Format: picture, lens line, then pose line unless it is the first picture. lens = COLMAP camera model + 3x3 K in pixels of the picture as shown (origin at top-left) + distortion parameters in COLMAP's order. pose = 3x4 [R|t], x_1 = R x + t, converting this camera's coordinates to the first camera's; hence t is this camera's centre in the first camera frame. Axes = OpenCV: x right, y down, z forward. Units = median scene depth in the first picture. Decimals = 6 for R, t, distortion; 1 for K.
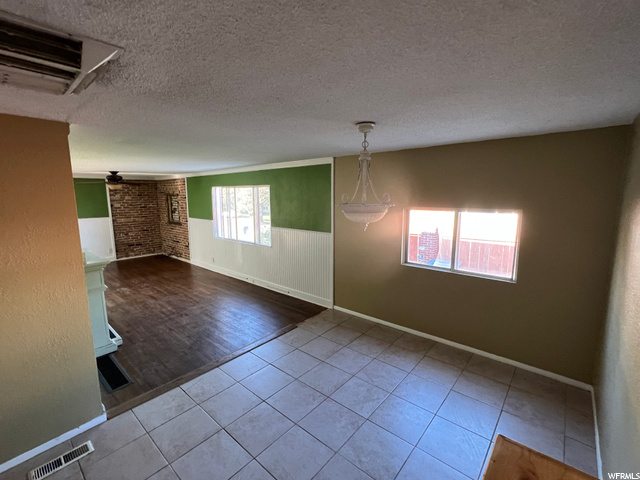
lens RADIAL K [[288.6, 0, 319.8], [0, 288.6, 238.8], [0, 0, 1]] dist [0.000773, 0.000066]
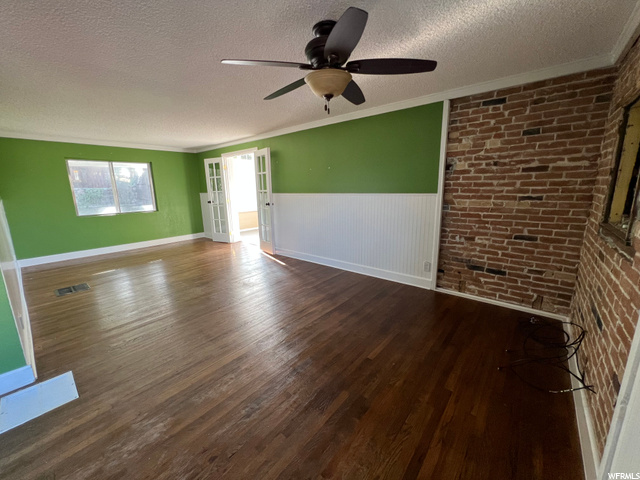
lens RADIAL K [[257.0, 0, 320.7], [0, 257.0, 238.1], [0, 0, 1]] dist [-0.001690, 0.000179]
pose [[0.014770, 0.202139, -0.979246, -0.335994], [-0.136168, 0.970635, 0.198308, -0.062360], [0.990576, 0.130413, 0.041861, 0.815276]]
